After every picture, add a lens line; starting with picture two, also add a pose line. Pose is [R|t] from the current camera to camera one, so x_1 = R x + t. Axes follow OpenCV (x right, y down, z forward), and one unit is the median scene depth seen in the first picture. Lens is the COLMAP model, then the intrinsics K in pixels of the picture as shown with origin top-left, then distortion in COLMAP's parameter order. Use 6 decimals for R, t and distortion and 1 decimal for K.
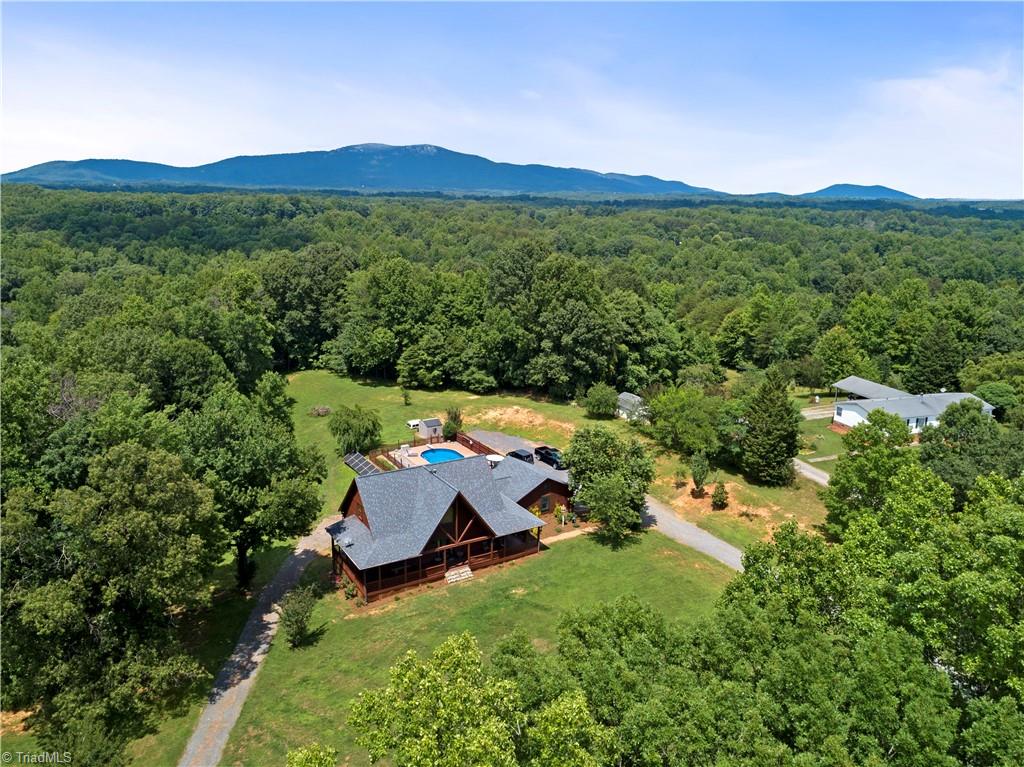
lens RADIAL K [[772.8, 0, 515.4], [0, 772.8, 384.6], [0, 0, 1]] dist [-0.026733, 0.016563]
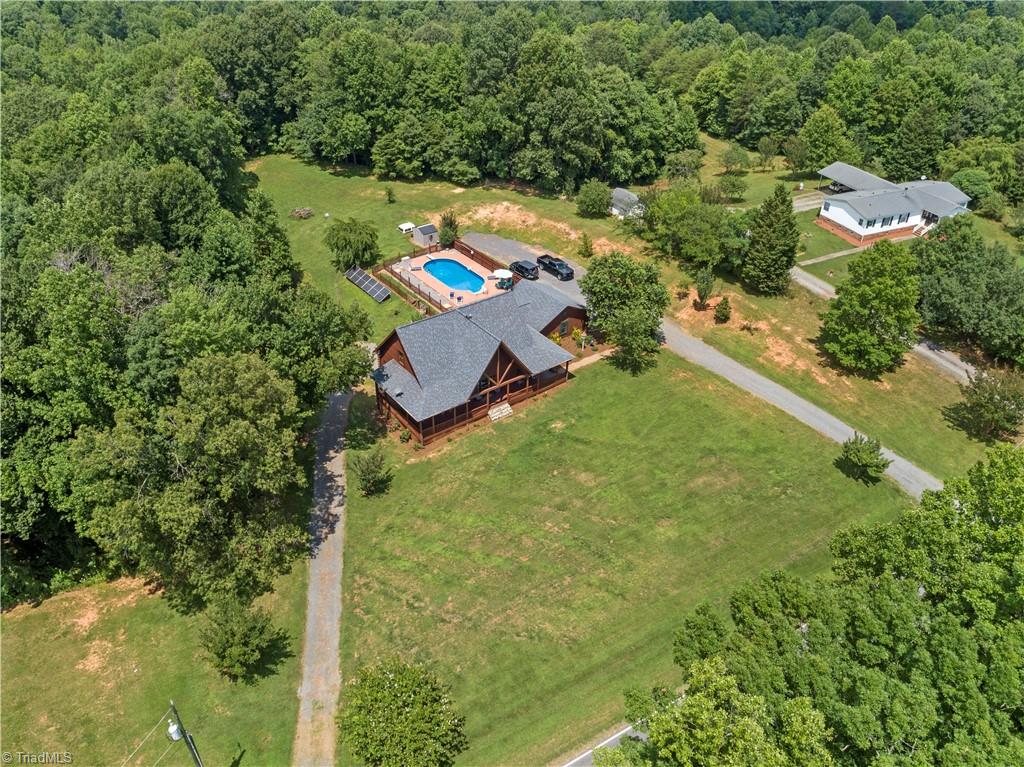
lens RADIAL K [[778.2, 0, 515.6], [0, 778.2, 385.1], [0, 0, 1]] dist [-0.018764, 0.002305]
pose [[0.994840, -0.056310, 0.084396, -0.084852], [0.023434, 0.936880, 0.348864, -0.101840], [-0.098714, -0.345087, 0.933365, -0.008108]]
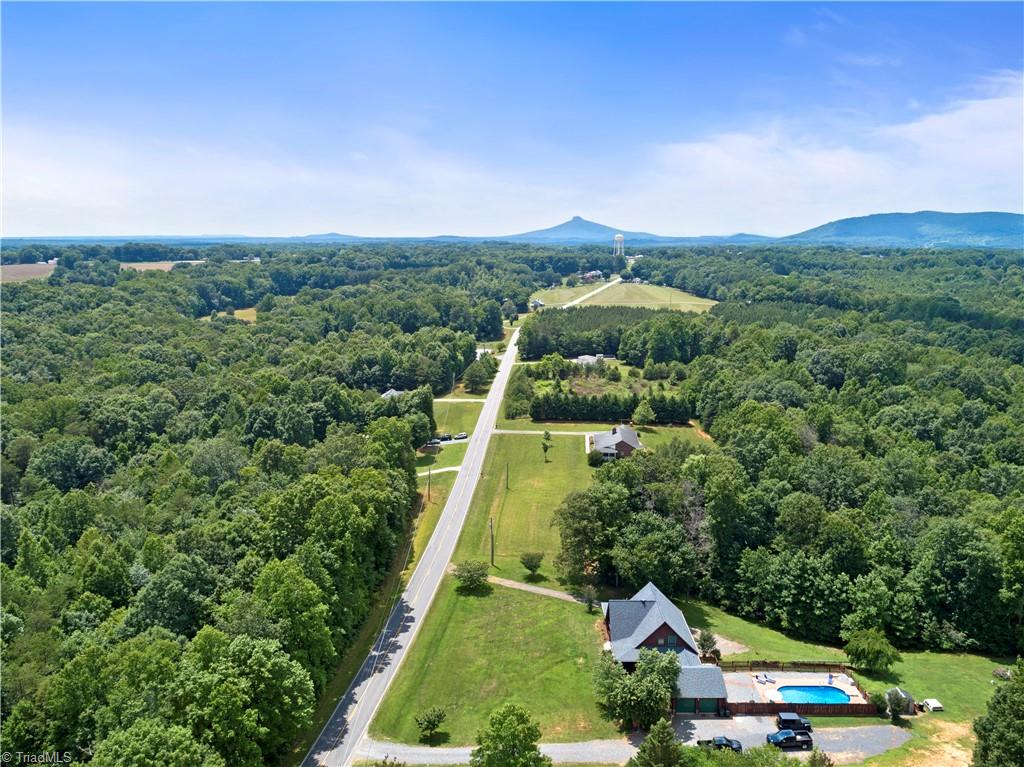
lens RADIAL K [[782.4, 0, 524.7], [0, 782.4, 348.2], [0, 0, 1]] dist [-0.009727, 0.007122]
pose [[-0.508845, 0.108246, -0.854026, 0.889239], [-0.224419, 0.941080, 0.252993, -0.486565], [0.831091, 0.320394, -0.454571, 0.859214]]
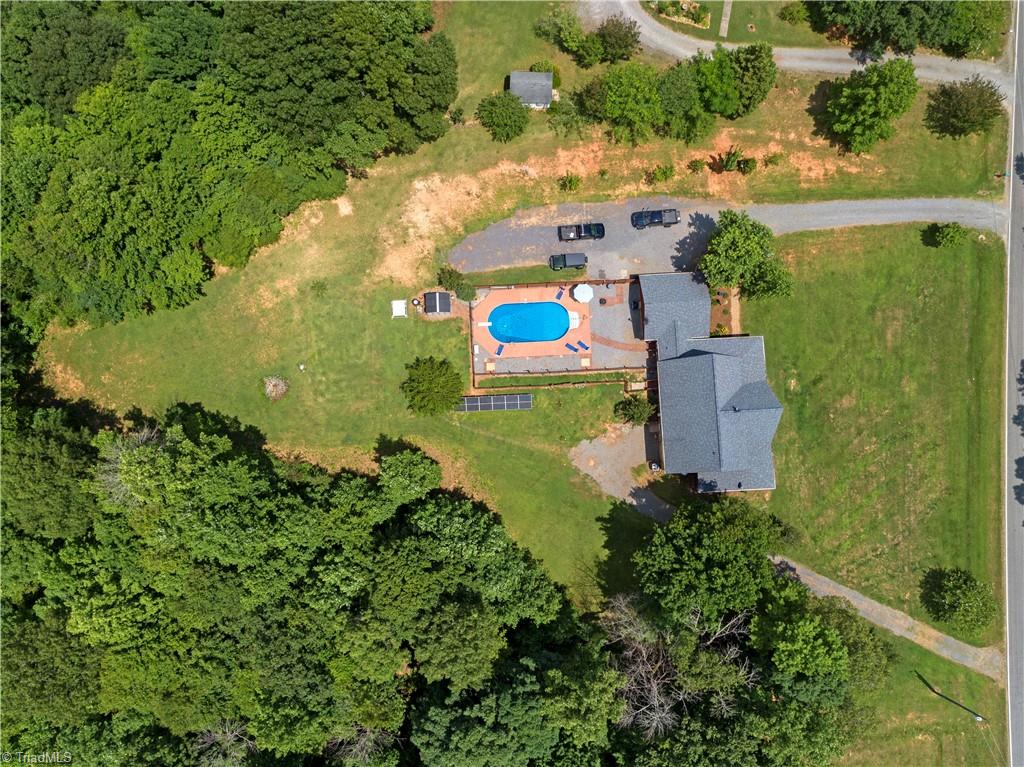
lens RADIAL K [[772.8, 0, 515.4], [0, 772.8, 384.6], [0, 0, 1]] dist [-0.026733, 0.016563]
pose [[0.471494, -0.877834, 0.084272, -0.210022], [0.202568, 0.200813, 0.958457, -0.706409], [-0.858289, -0.434836, 0.272503, 0.610234]]
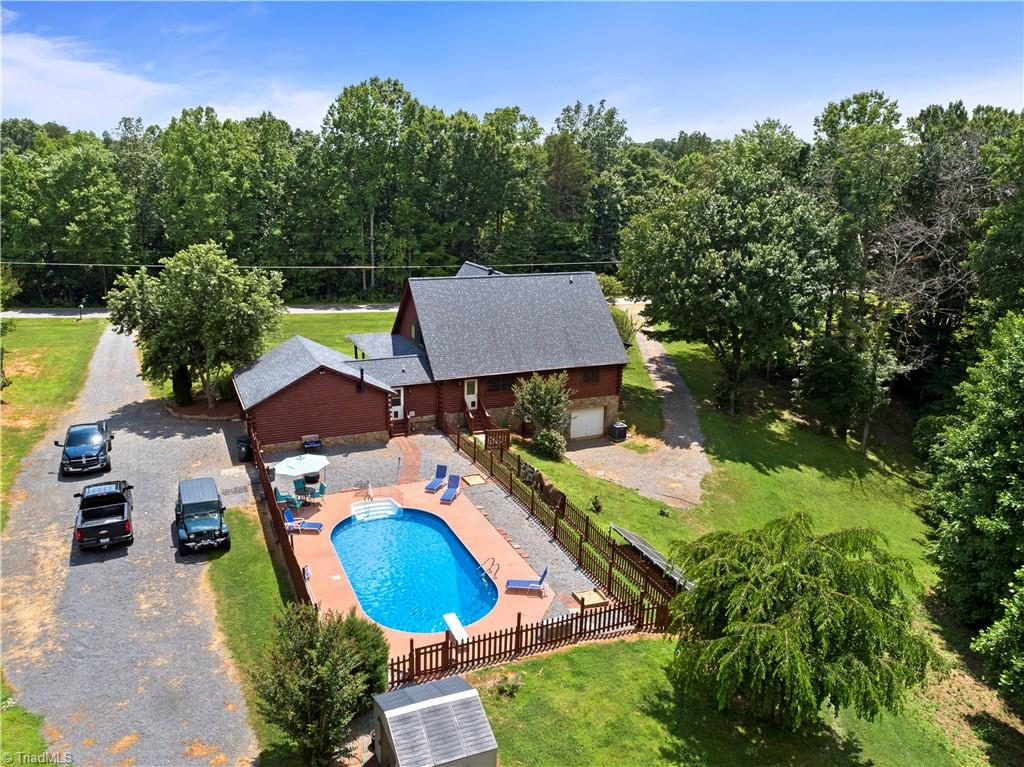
lens RADIAL K [[772.8, 0, 515.4], [0, 772.8, 384.6], [0, 0, 1]] dist [-0.026733, 0.016563]
pose [[-0.991926, -0.065073, 0.108846, -0.134895], [-0.002435, 0.867921, 0.496697, -0.099285], [-0.126791, 0.492422, -0.861072, 1.047521]]
